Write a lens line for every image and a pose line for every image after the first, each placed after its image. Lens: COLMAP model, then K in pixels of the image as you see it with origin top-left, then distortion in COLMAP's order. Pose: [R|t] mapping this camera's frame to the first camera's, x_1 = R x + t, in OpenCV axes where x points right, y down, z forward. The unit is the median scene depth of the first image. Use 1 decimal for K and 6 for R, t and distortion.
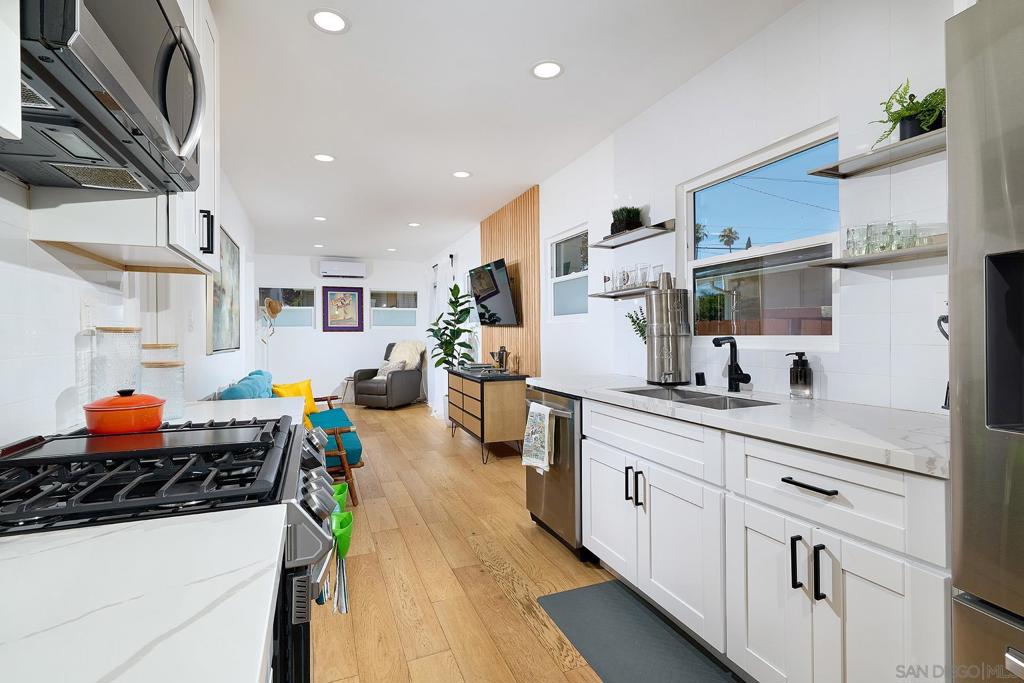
lens RADIAL K [[482.4, 0, 511.0], [0, 482.4, 339.4], [0, 0, 1]] dist [-0.003064, 0.001448]
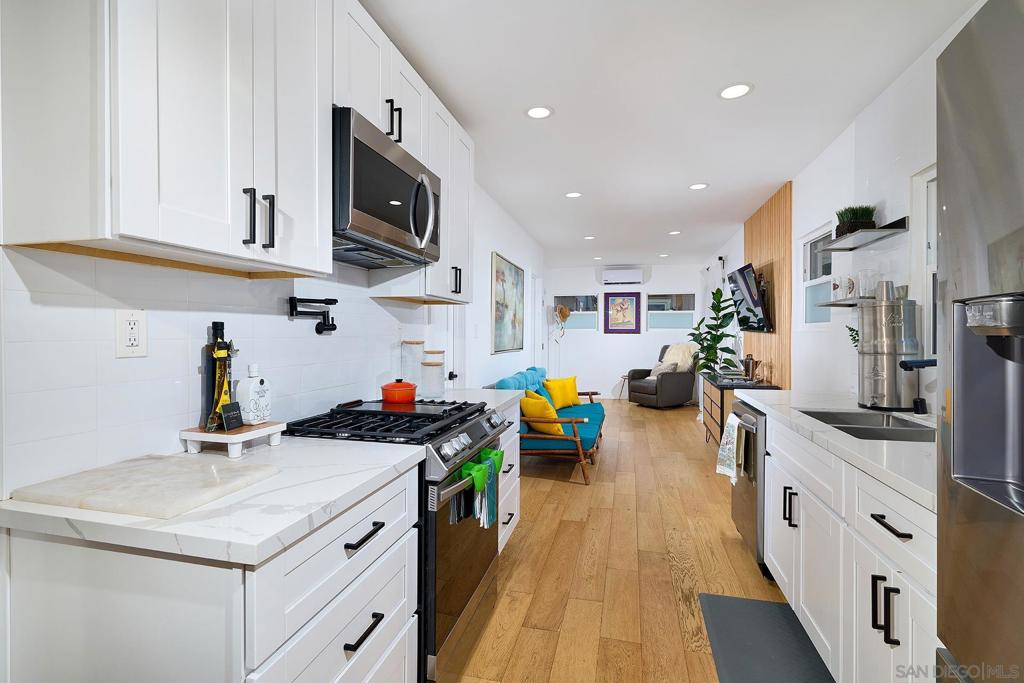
lens RADIAL K [[482.4, 0, 508.6], [0, 482.4, 339.7], [0, 0, 1]] dist [-0.003064, 0.001448]
pose [[0.808820, 0.016874, -0.587814, 0.149554], [-0.013626, 0.999858, 0.009953, -0.016799], [0.587898, -0.000040, 0.808935, -0.057393]]
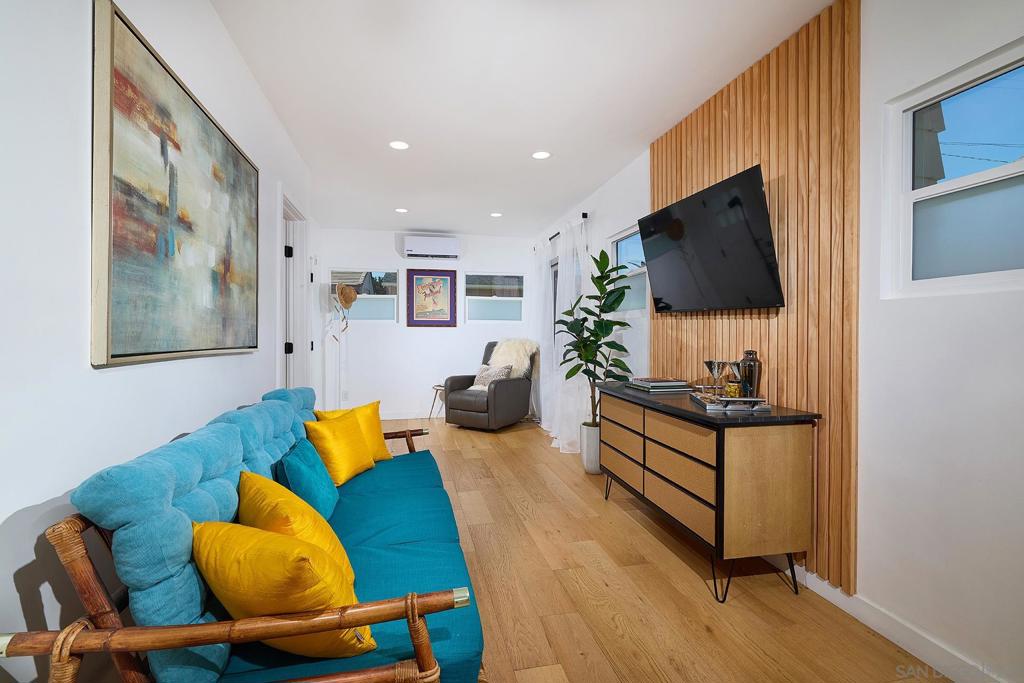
lens RADIAL K [[464.8, 0, 507.6], [0, 464.8, 338.8], [0, 0, 1]] dist [0.004476, 0.000409]
pose [[0.985317, 0.008831, -0.170507, -0.167110], [-0.009070, 0.999959, -0.000624, 0.005079], [0.170494, 0.002162, 0.985356, 0.474252]]
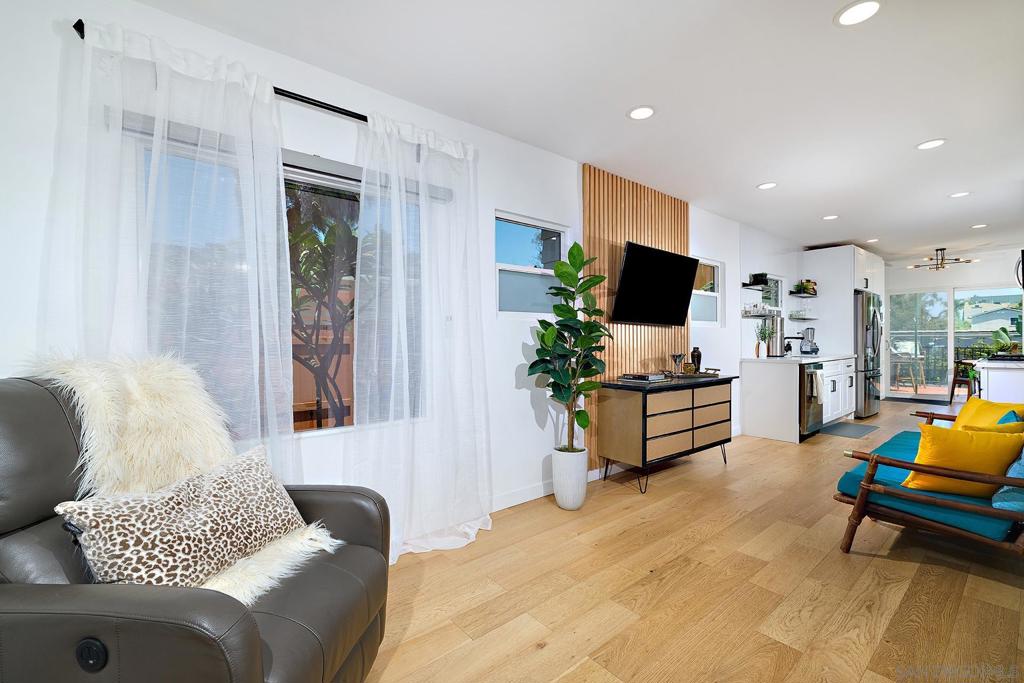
lens RADIAL K [[444.5, 0, 507.1], [0, 444.5, 337.7], [0, 0, 1]] dist [0.003720, -0.000431]
pose [[-0.306372, 0.004288, 0.951902, -0.716279], [0.010265, 0.999947, -0.001200, -0.007697], [-0.951857, 0.009404, -0.306400, 1.535376]]
